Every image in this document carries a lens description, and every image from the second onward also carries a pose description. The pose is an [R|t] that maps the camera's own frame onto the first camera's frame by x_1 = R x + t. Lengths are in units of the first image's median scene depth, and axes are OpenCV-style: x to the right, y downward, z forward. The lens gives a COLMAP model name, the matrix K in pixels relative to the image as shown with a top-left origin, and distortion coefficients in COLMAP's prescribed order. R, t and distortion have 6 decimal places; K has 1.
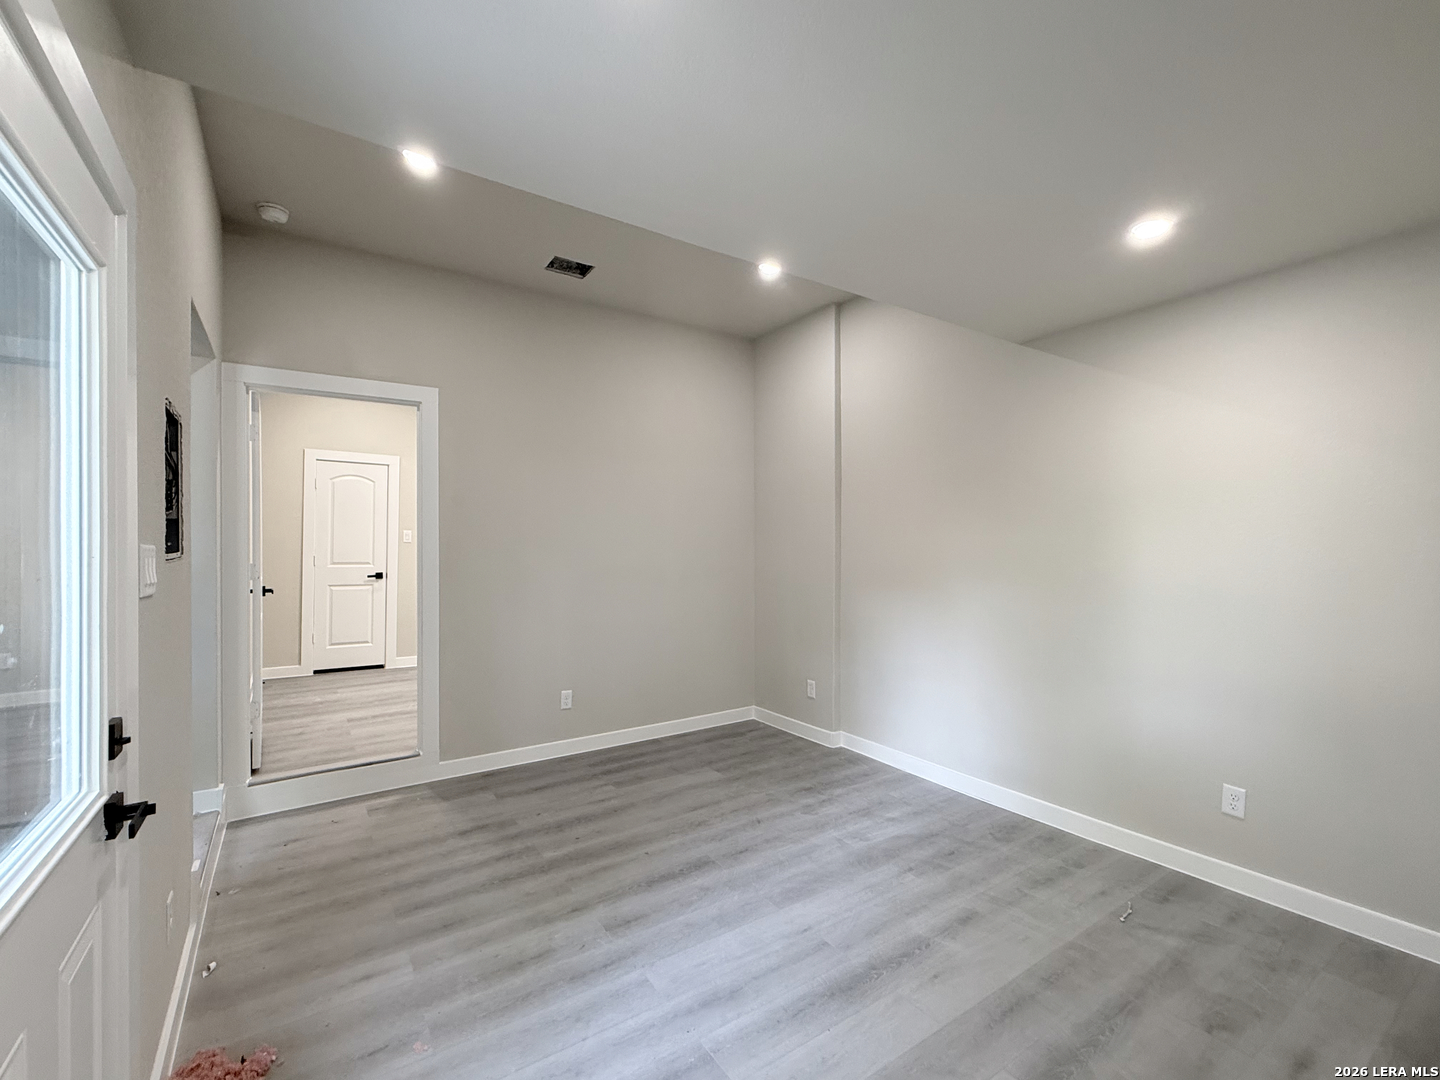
lens RADIAL K [[650.6, 0, 720.0], [0, 650.6, 540.0], [0, 0, 1]] dist [0.001910, 0.000047]
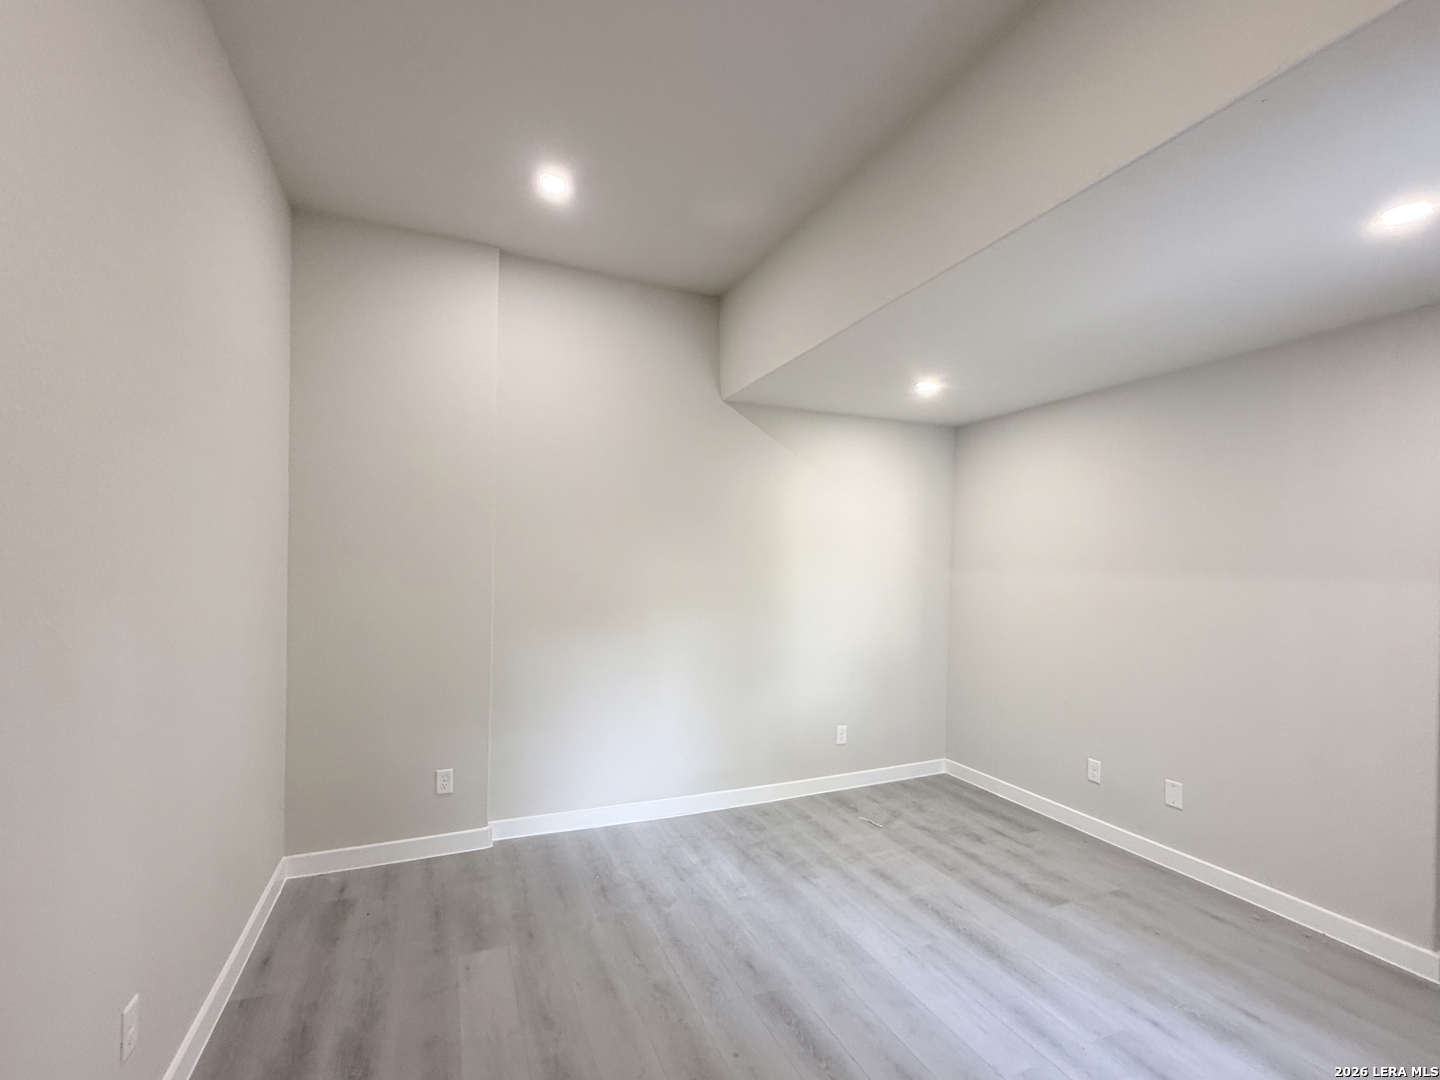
lens RADIAL K [[650.6, 0, 720.0], [0, 650.6, 540.0], [0, 0, 1]] dist [0.001910, 0.000047]
pose [[0.168062, 0.047331, 0.984640, -0.755360], [-0.016175, 0.998845, -0.045253, -0.003358], [-0.985644, -0.008321, 0.168633, 0.880721]]
